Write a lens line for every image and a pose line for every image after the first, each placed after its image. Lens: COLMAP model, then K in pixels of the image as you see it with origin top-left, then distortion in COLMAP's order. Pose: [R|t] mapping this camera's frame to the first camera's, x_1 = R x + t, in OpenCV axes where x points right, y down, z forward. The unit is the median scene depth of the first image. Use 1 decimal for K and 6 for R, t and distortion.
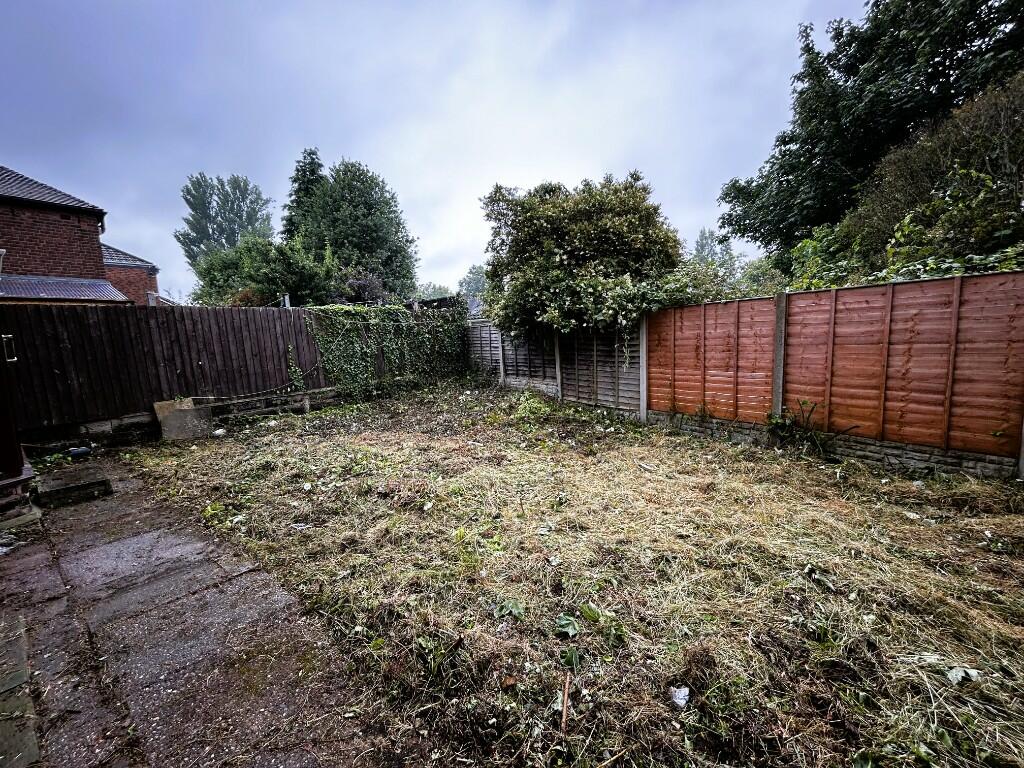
lens RADIAL K [[418.1, 0, 511.9], [0, 418.1, 388.3], [0, 0, 1]] dist [0.004202, 0.000372]
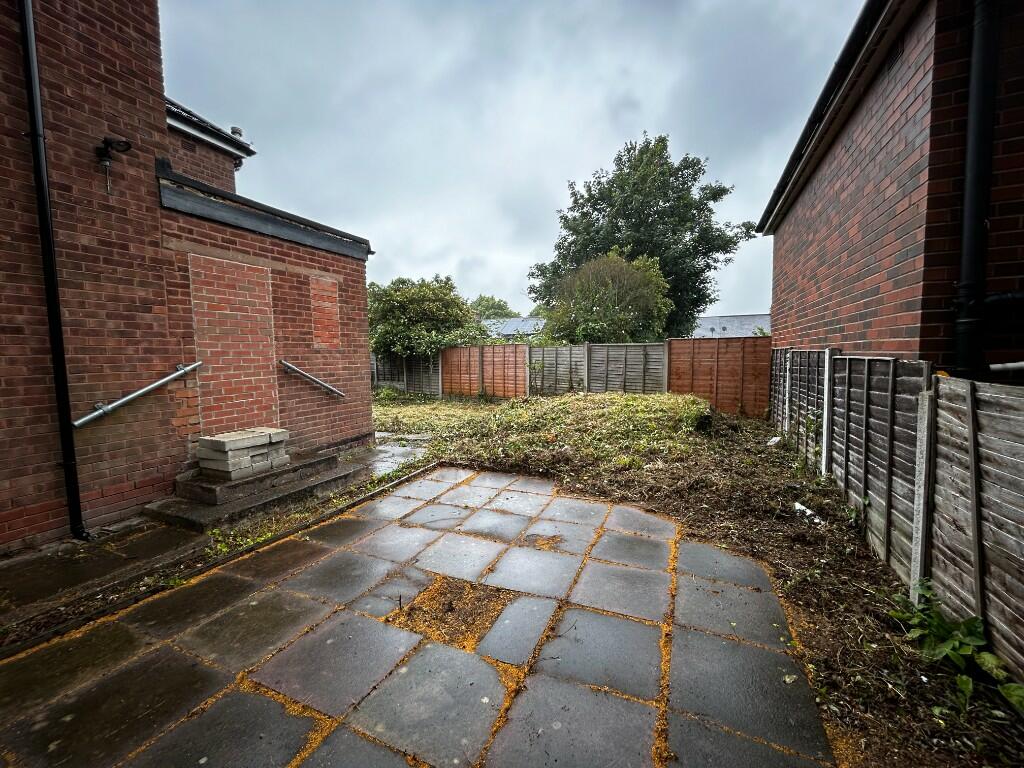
lens RADIAL K [[418.1, 0, 511.6], [0, 418.1, 384.2], [0, 0, 1]] dist [0.004202, 0.000372]
pose [[0.967926, 0.019479, 0.250478, 0.121777], [-0.003159, 0.997855, -0.065393, 0.132917], [-0.251214, 0.062505, 0.965911, -1.103256]]
